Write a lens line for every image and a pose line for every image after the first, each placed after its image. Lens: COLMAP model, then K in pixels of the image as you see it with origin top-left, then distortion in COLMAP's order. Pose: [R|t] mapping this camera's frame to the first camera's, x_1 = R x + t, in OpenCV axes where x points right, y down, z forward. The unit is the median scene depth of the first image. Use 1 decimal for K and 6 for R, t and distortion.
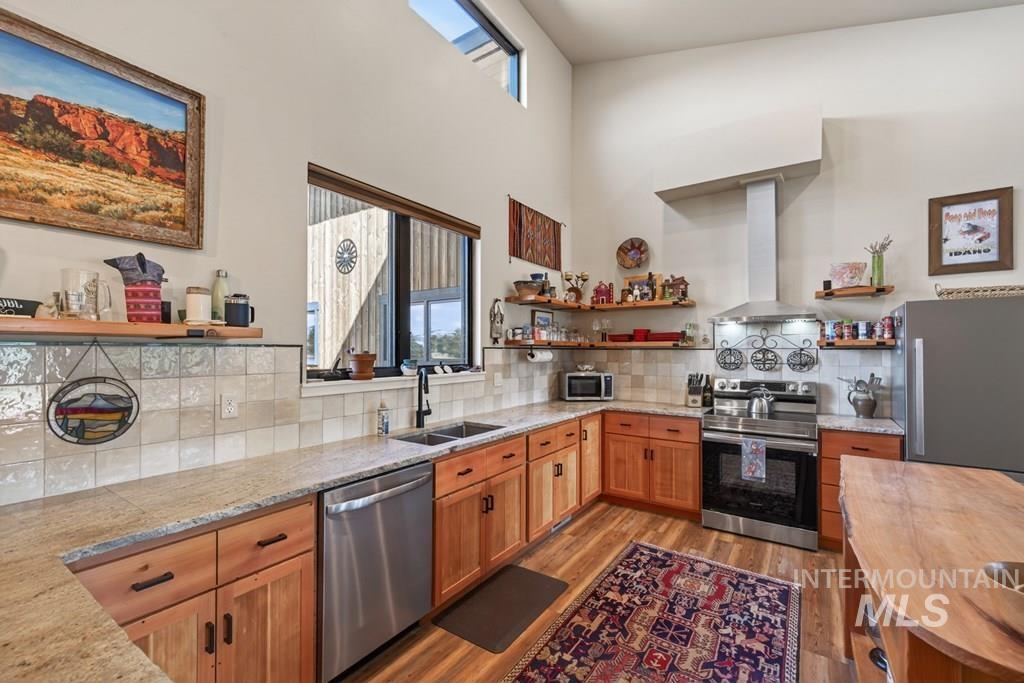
lens RADIAL K [[443.6, 0, 508.7], [0, 443.6, 348.7], [0, 0, 1]] dist [0.000909, 0.000017]
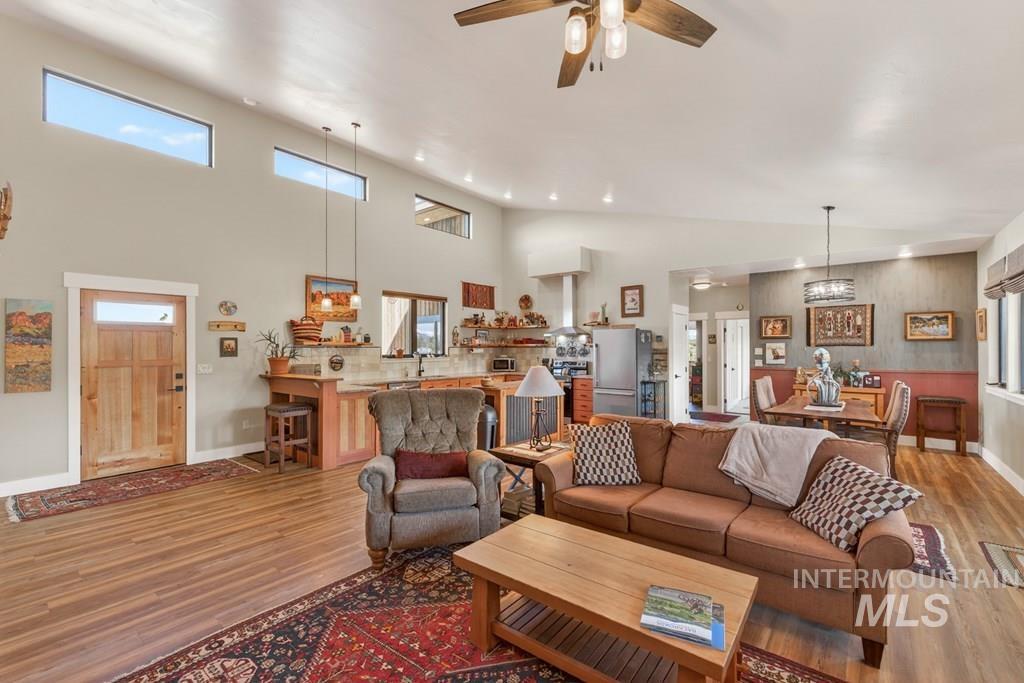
lens RADIAL K [[443.6, 0, 508.7], [0, 443.6, 348.7], [0, 0, 1]] dist [0.000909, 0.000017]
pose [[0.995771, -0.003572, -0.091800, 0.470108], [0.004099, 0.999976, 0.005559, -0.006111], [0.091778, -0.005912, 0.995762, -1.322632]]
